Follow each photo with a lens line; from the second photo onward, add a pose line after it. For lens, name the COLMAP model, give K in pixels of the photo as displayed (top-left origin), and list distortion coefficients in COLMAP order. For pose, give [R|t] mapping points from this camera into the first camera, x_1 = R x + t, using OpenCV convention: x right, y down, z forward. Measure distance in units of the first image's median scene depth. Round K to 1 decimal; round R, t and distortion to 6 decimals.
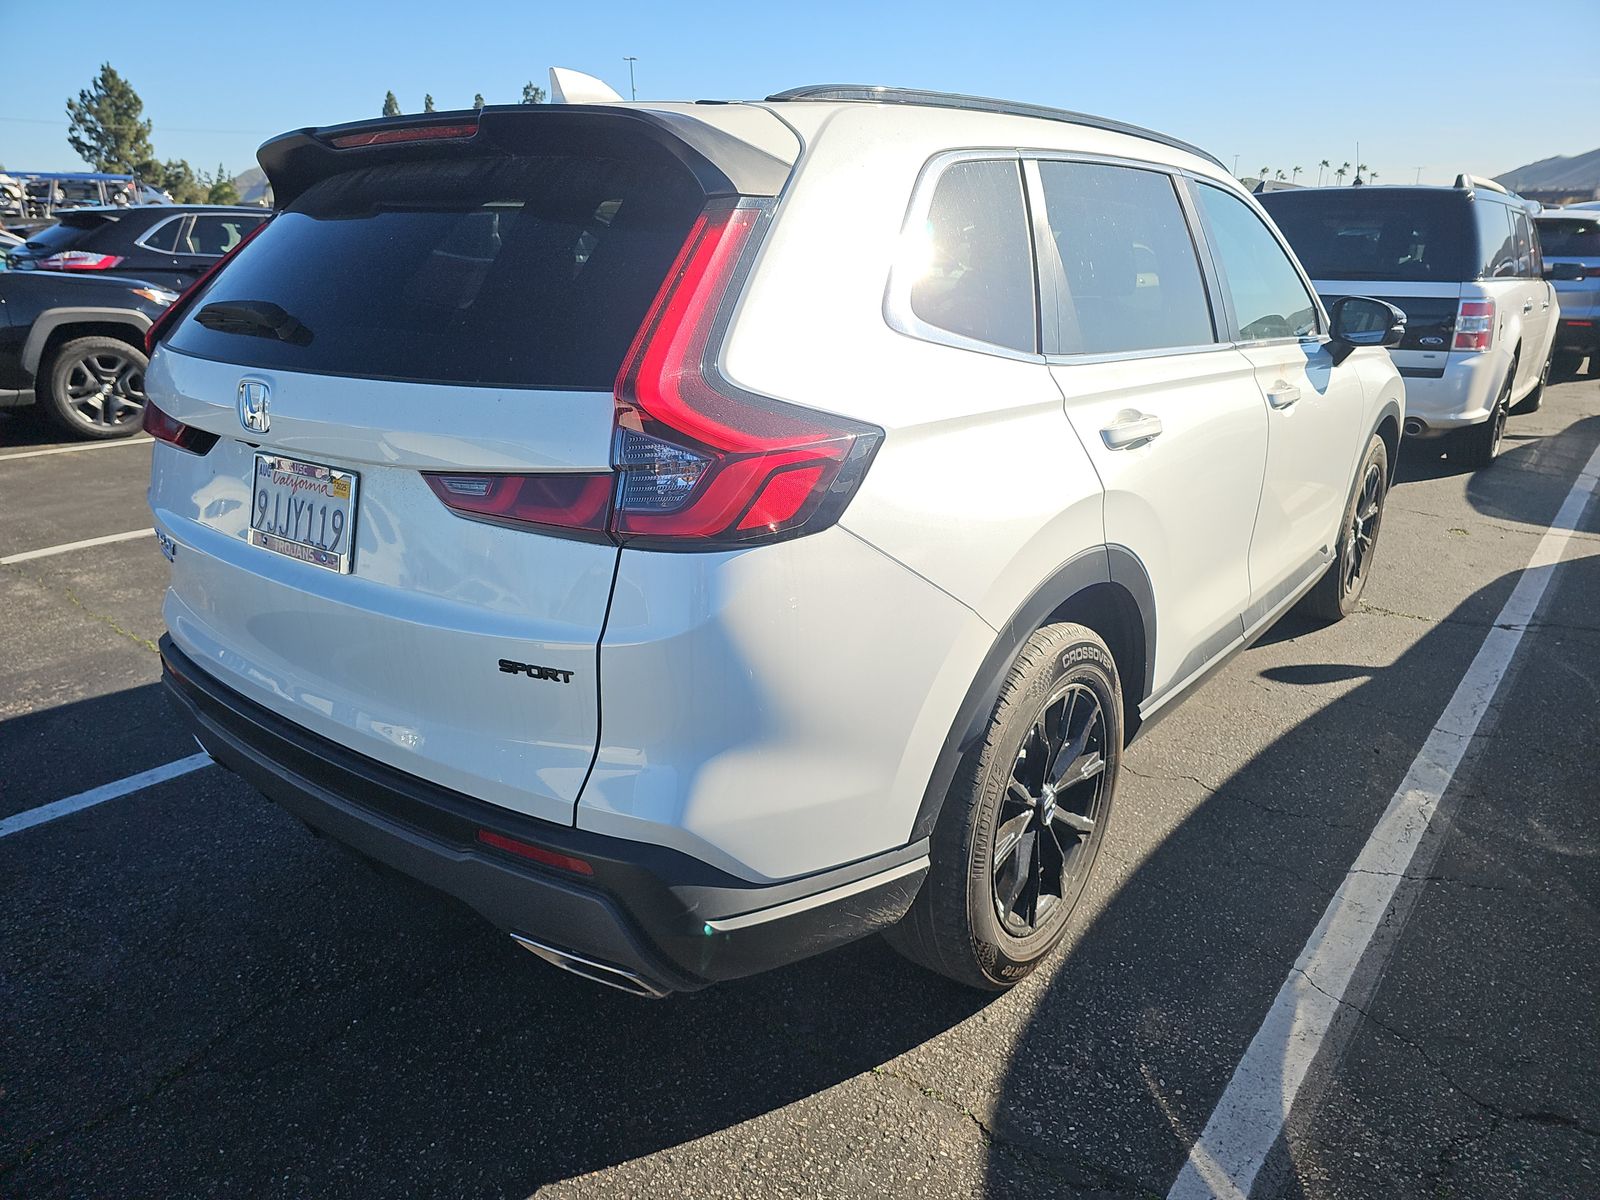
lens RADIAL K [[1087.6, 0, 798.6], [0, 1087.6, 592.8], [0, 0, 1]] dist [0.041021, -0.035099]
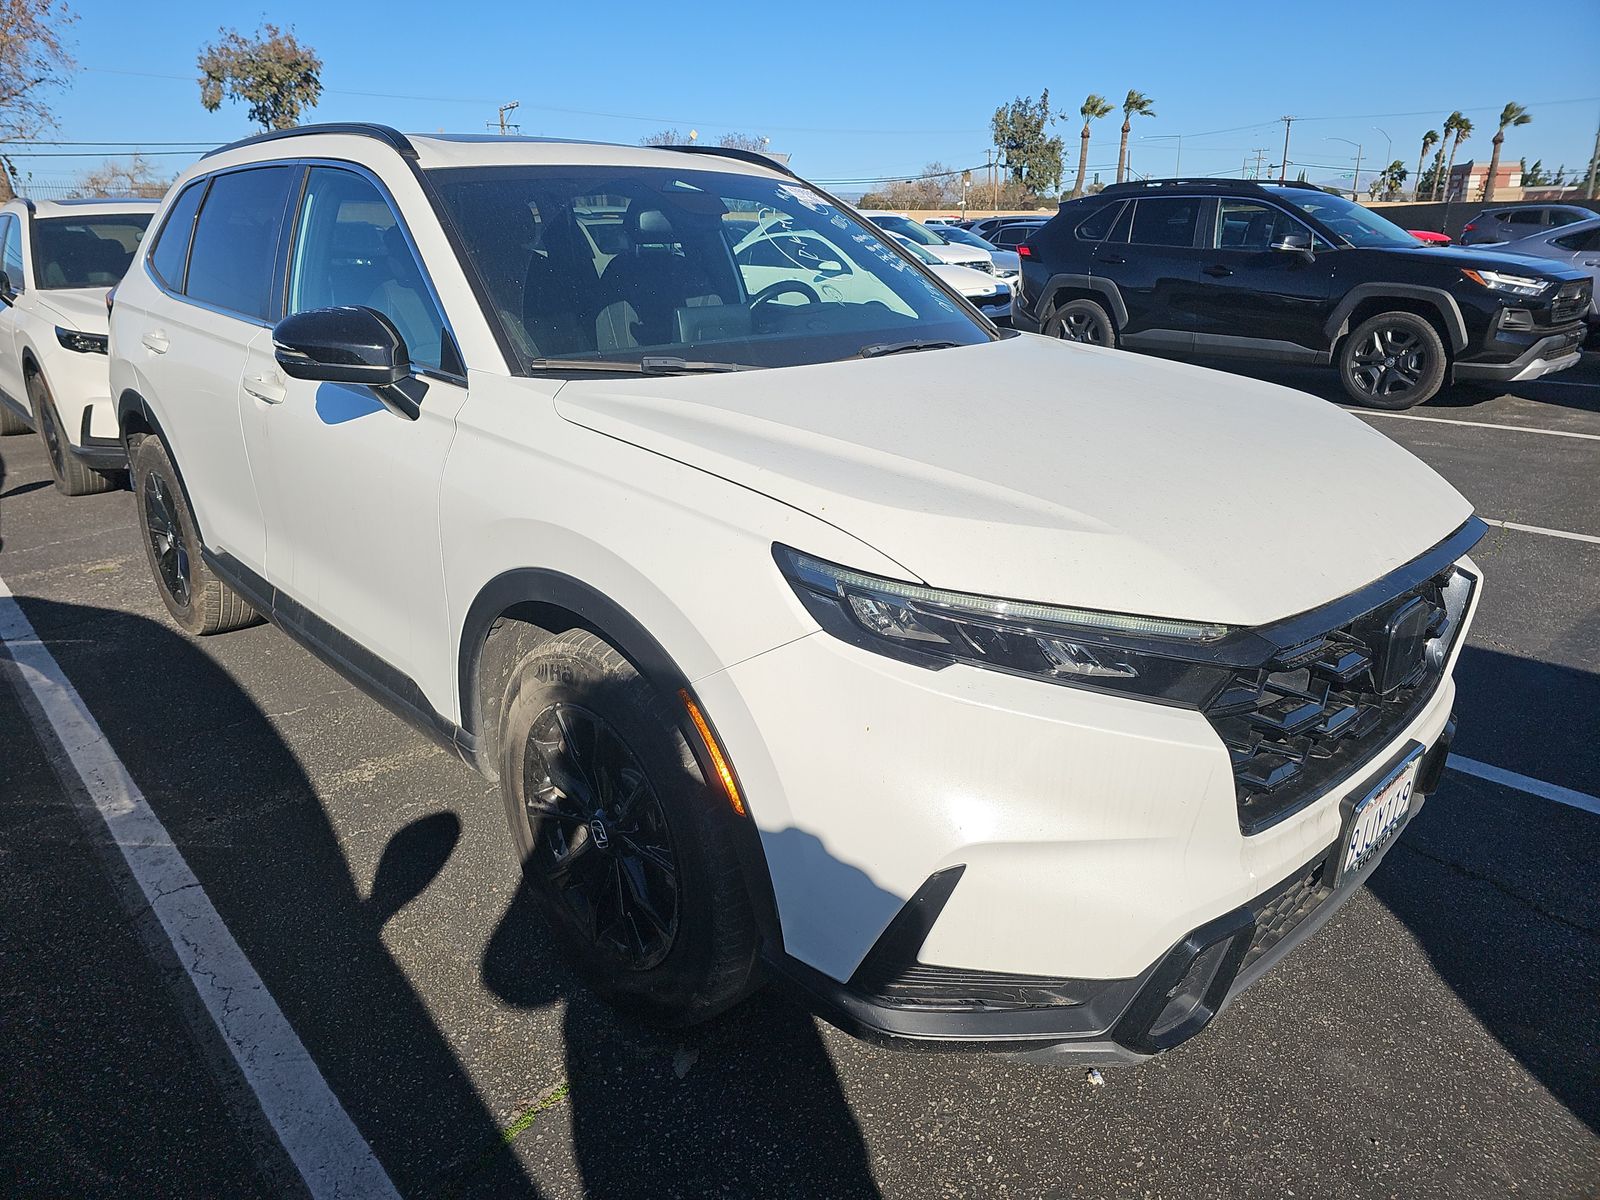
lens RADIAL K [[1087.6, 0, 801.3], [0, 1087.6, 601.9], [0, 0, 1]] dist [0.041021, -0.035099]
pose [[-0.182360, 0.299606, -0.936473, 1.213383], [-0.273796, 0.899297, 0.341029, -0.430003], [0.944341, 0.318592, -0.081965, 1.476708]]
